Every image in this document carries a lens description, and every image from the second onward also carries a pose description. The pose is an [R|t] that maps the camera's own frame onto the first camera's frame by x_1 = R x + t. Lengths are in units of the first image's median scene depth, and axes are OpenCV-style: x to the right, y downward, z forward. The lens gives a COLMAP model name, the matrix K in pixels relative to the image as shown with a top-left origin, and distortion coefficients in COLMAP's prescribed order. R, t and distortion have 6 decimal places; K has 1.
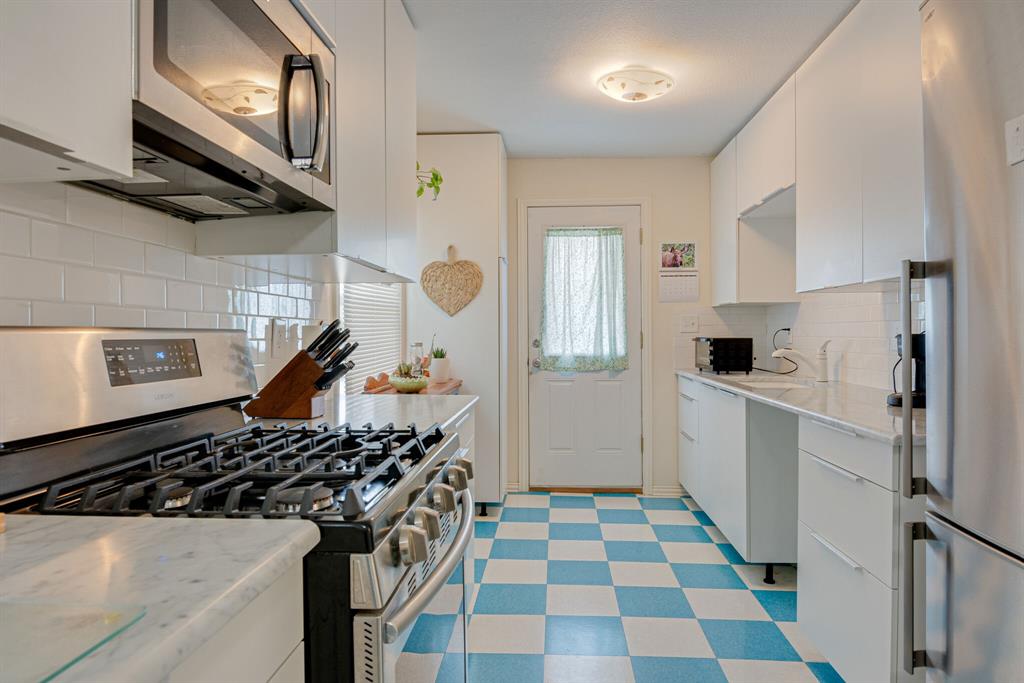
lens RADIAL K [[617.3, 0, 523.0], [0, 617.3, 335.9], [0, 0, 1]] dist [-0.000704, 0.000102]
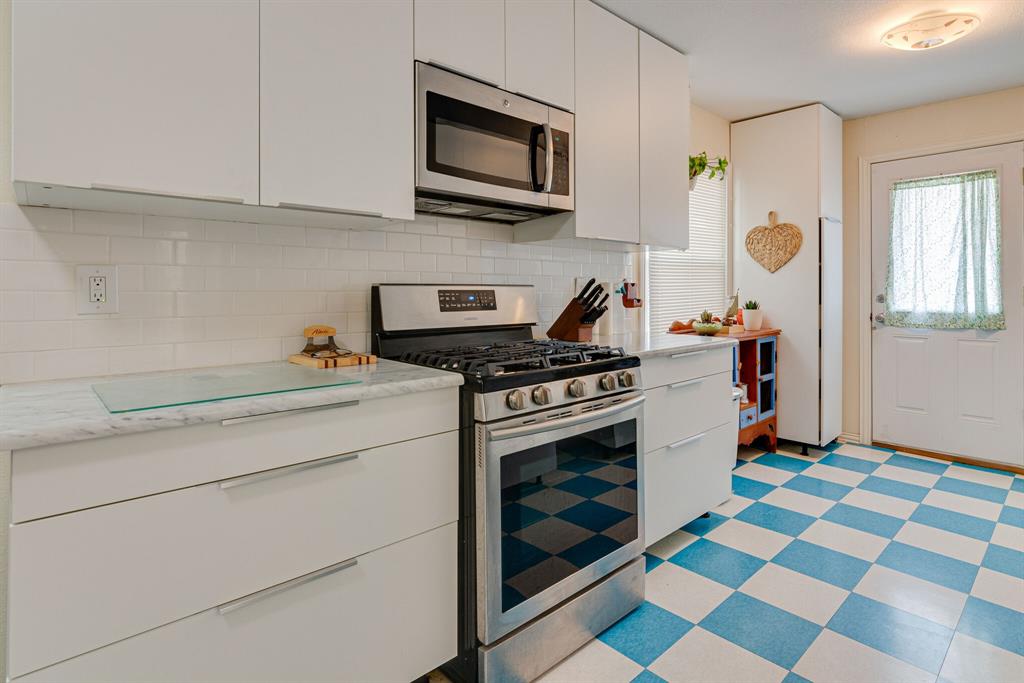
lens RADIAL K [[538.8, 0, 512.6], [0, 538.8, 289.9], [0, 0, 1]] dist [-0.002111, 0.000118]
pose [[0.710402, 0.002503, -0.703792, 0.237597], [-0.004919, 0.999987, -0.001410, 0.002378], [0.703779, 0.004464, 0.710405, -0.042653]]
